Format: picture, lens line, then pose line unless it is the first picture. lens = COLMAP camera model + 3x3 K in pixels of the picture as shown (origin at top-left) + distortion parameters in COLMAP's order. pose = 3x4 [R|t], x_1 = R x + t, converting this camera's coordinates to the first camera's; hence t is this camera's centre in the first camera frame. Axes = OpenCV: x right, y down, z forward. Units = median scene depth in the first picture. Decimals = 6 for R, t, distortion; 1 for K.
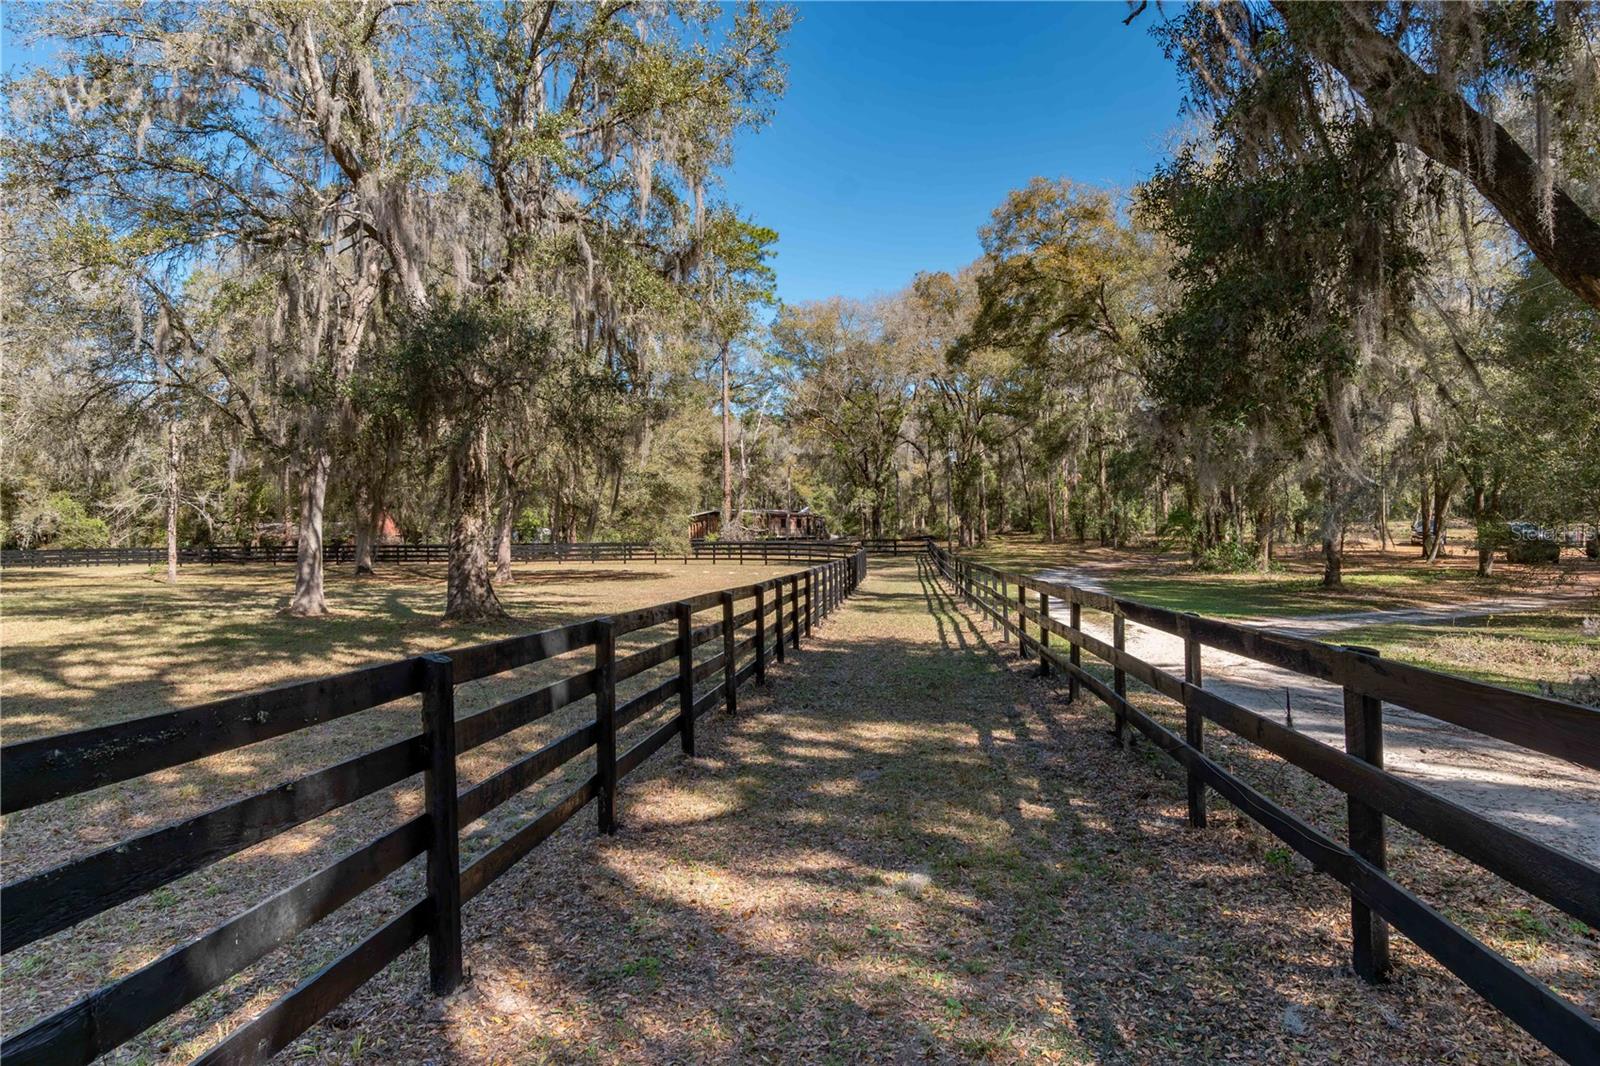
lens RADIAL K [[1005.3, 0, 800.0], [0, 1005.3, 533.0], [0, 0, 1]] dist [-0.001179, -0.000100]
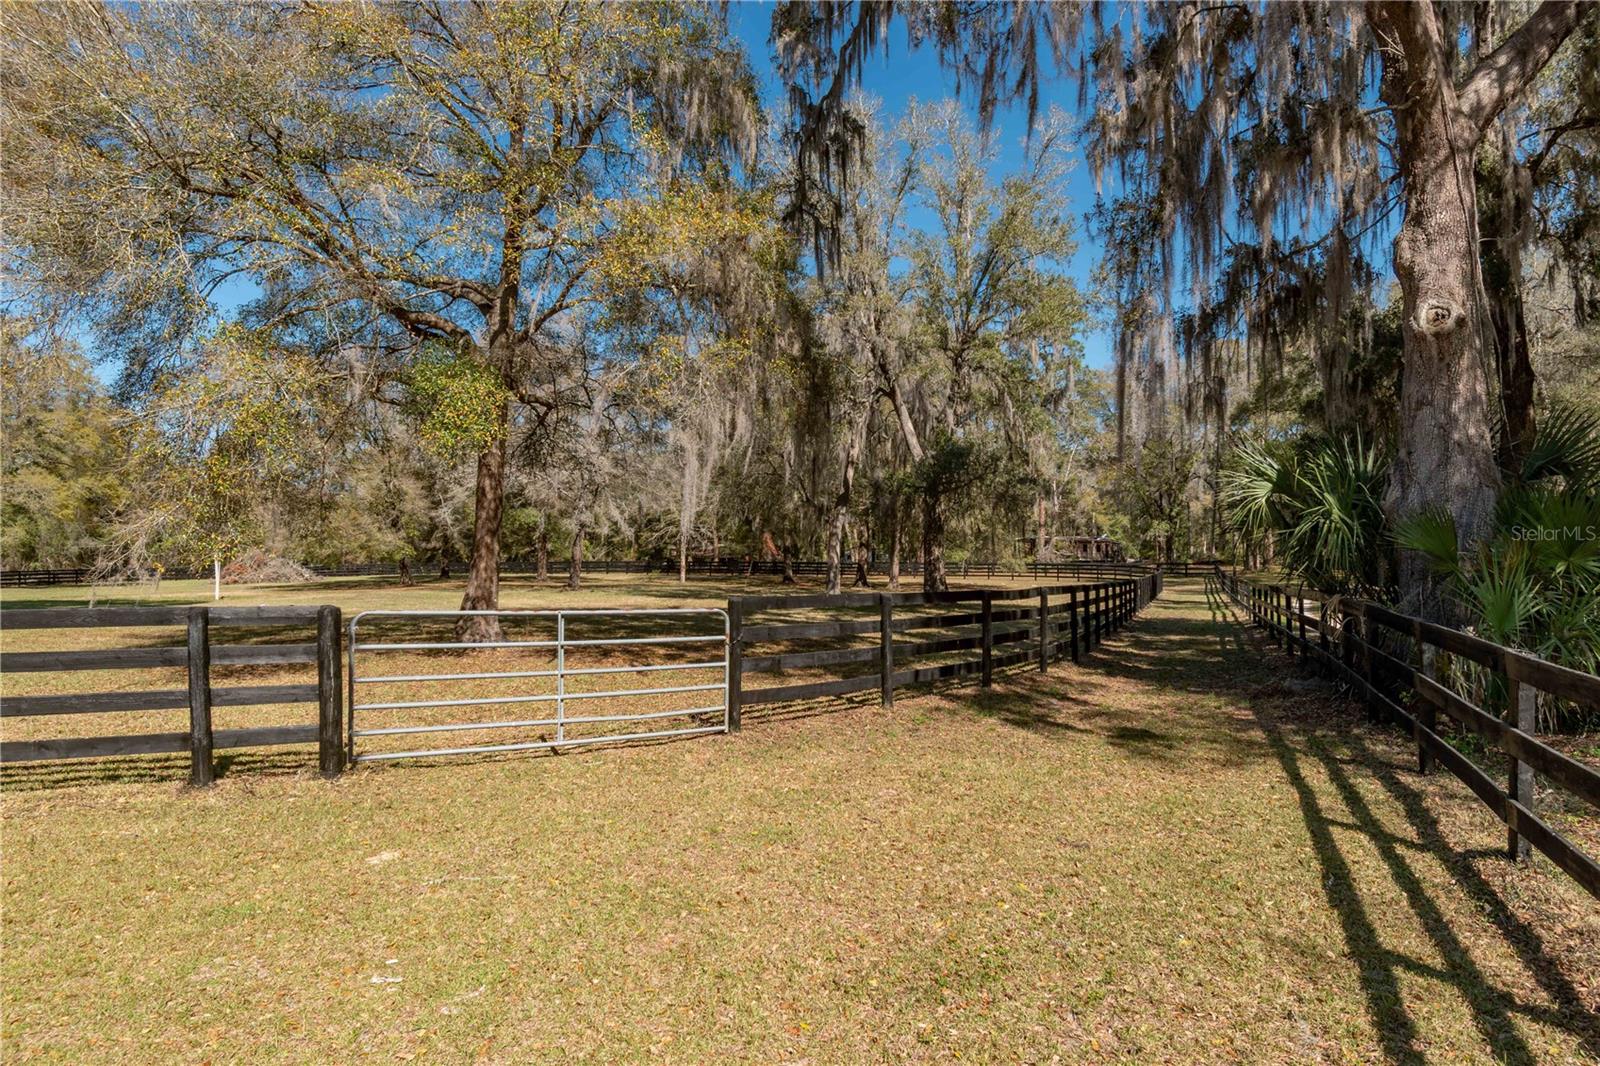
lens RADIAL K [[1005.3, 0, 800.0], [0, 1005.3, 533.0], [0, 0, 1]] dist [-0.001179, -0.000100]
pose [[0.962937, 0.007103, -0.269632, -0.026458], [-0.012632, 0.999744, -0.018777, -0.001376], [0.269430, 0.021487, 0.962780, -0.285123]]
